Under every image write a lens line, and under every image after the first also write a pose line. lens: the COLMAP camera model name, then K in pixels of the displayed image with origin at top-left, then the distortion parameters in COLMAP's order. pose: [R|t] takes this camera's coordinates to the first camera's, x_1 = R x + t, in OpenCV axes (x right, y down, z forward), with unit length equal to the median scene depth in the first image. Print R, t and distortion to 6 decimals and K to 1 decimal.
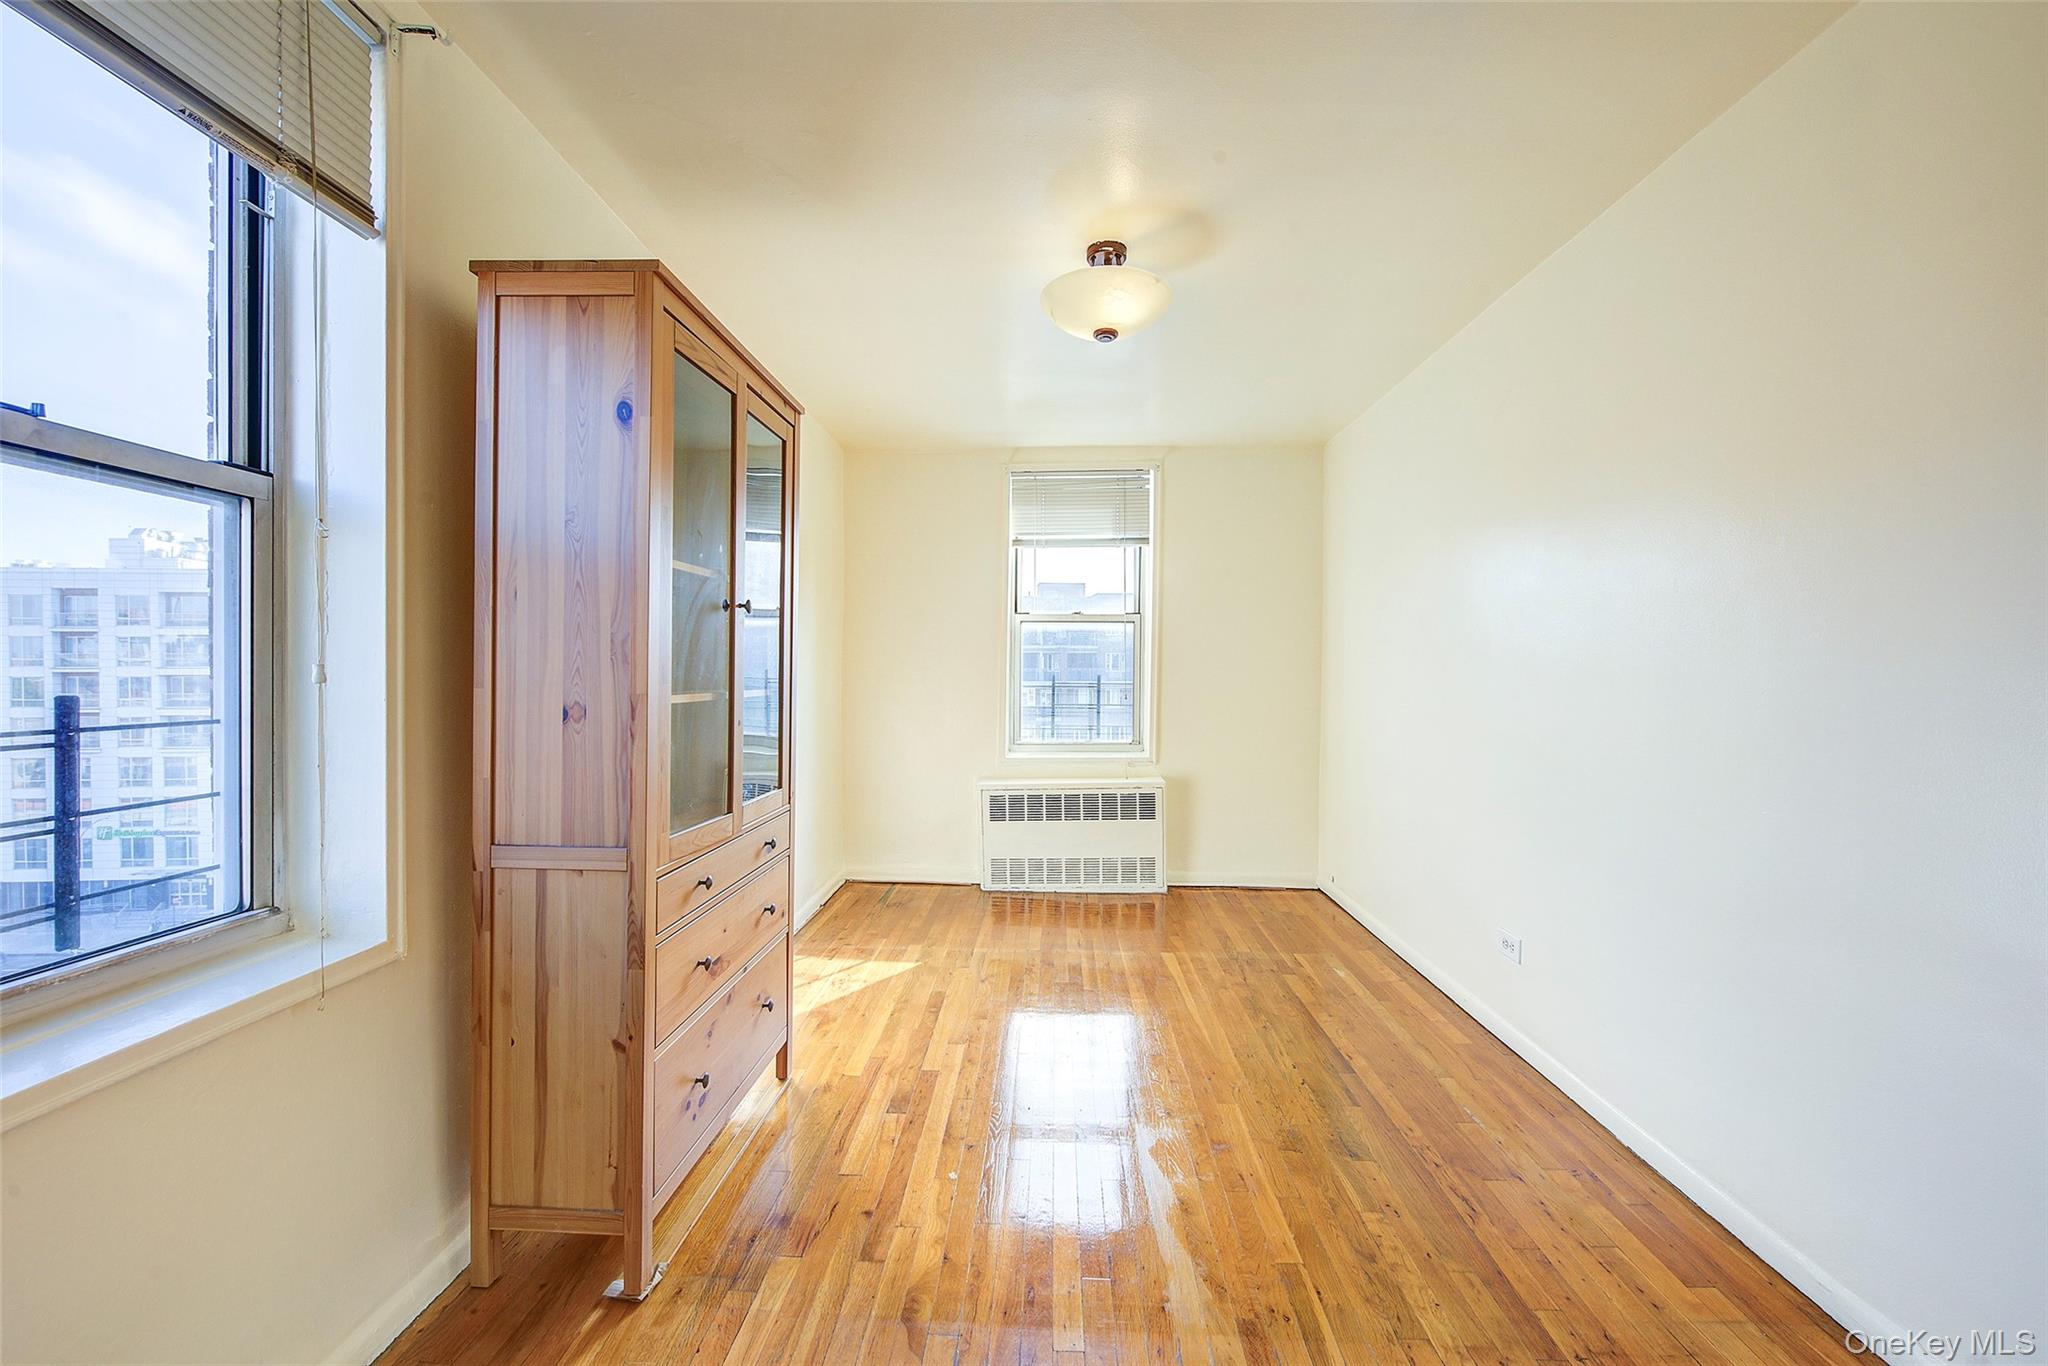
lens RADIAL K [[851.5, 0, 1010.9], [0, 851.5, 681.3], [0, 0, 1]] dist [0.001222, -0.002283]
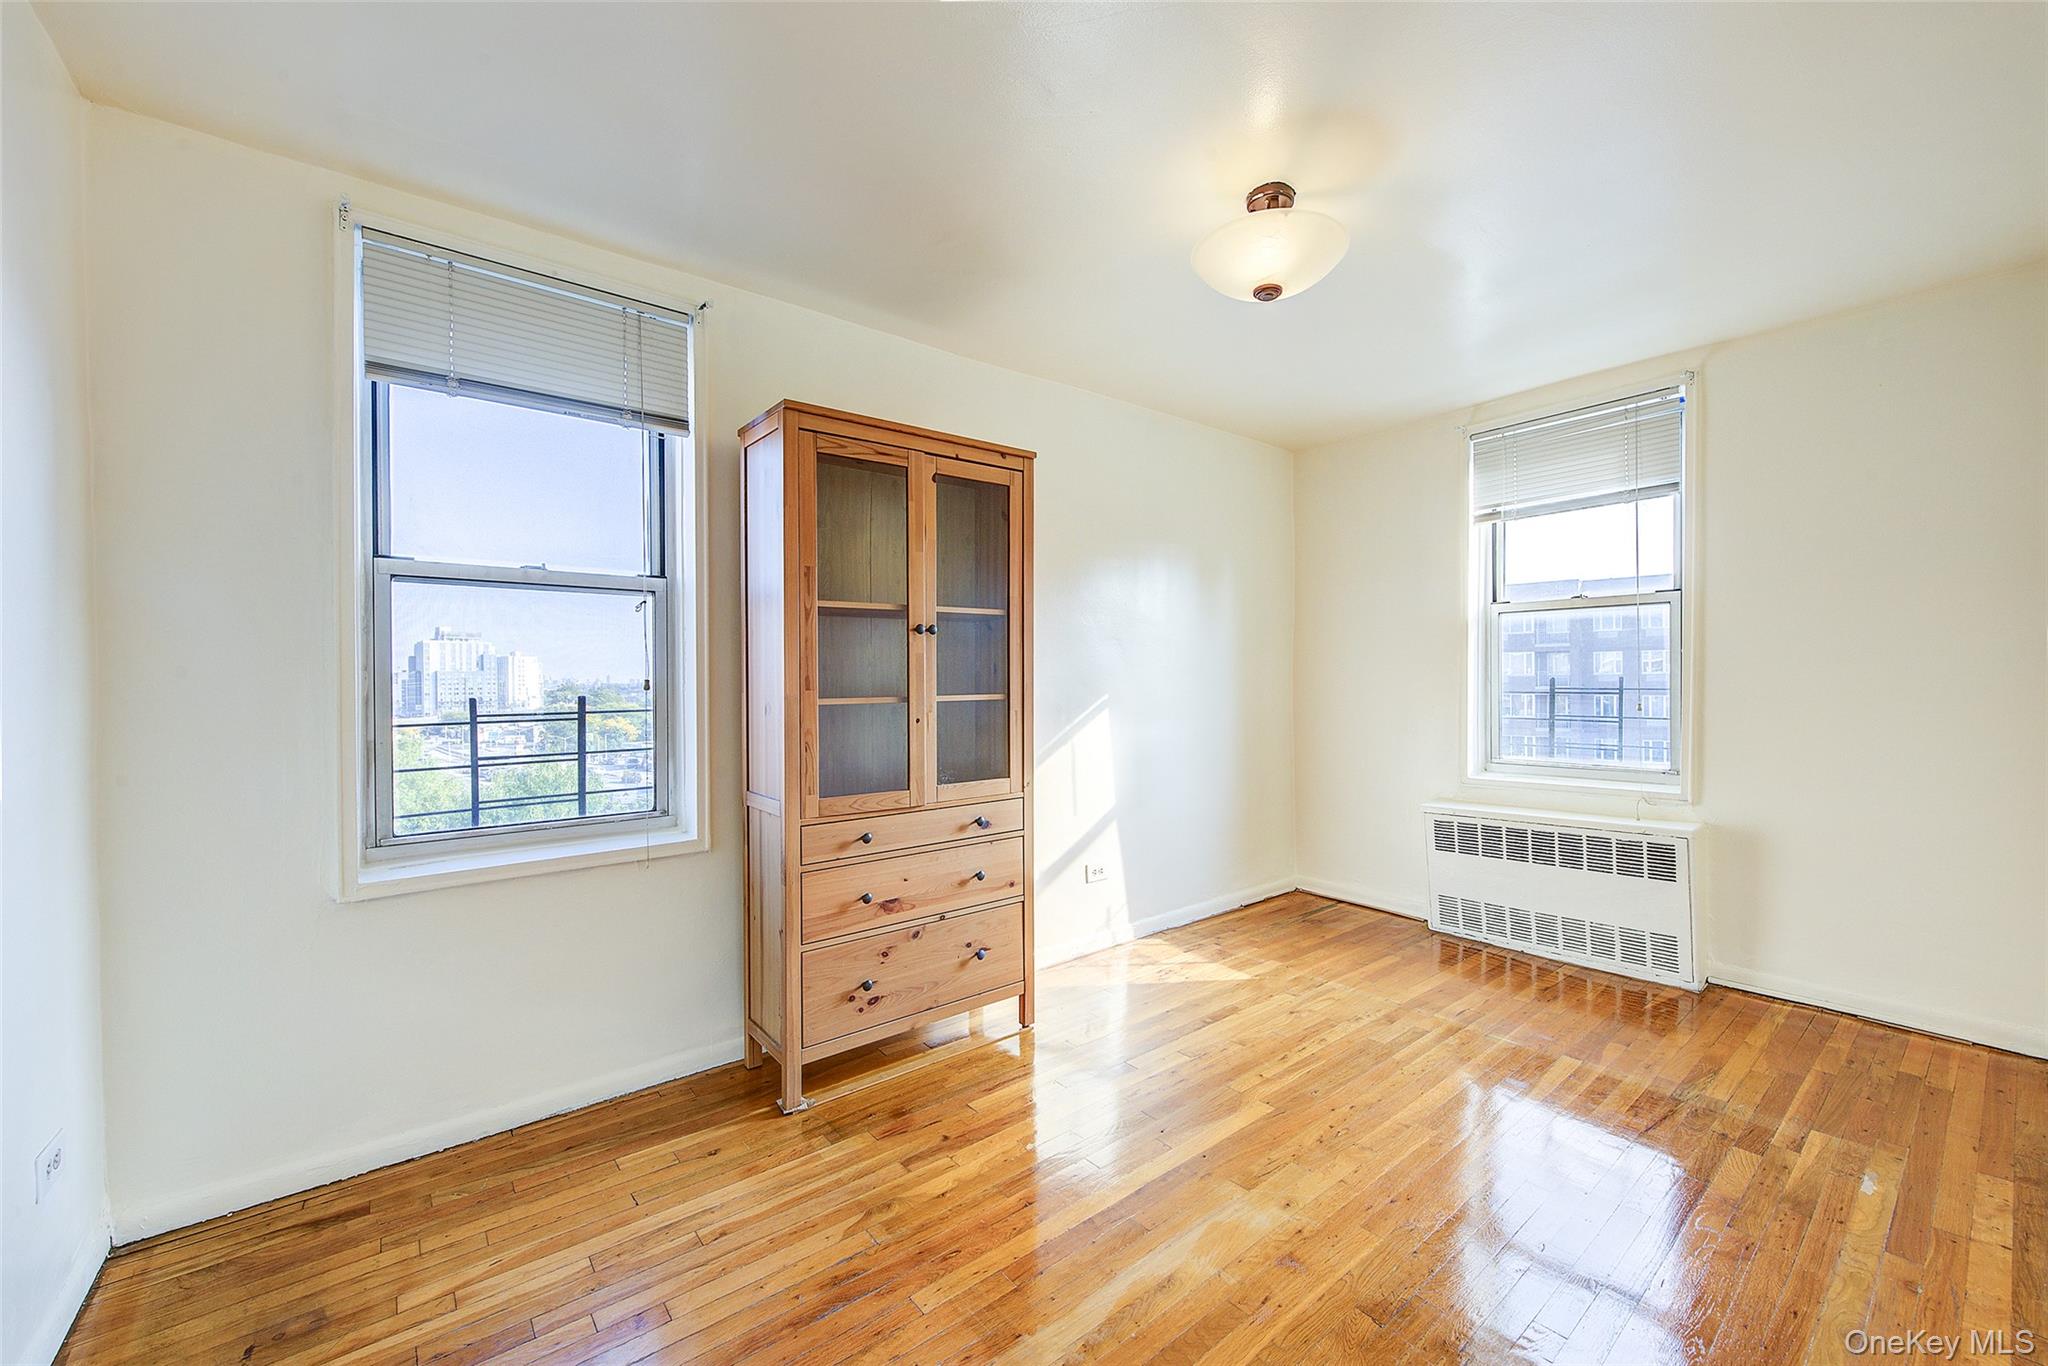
lens RADIAL K [[814.2, 0, 1008.9], [0, 814.2, 680.9], [0, 0, 1]] dist [-0.000548, -0.000909]
pose [[0.643991, -0.008863, -0.764982, 0.330037], [0.003454, 0.999956, -0.008678, 0.000125], [0.765026, 0.002946, 0.643993, 0.146357]]
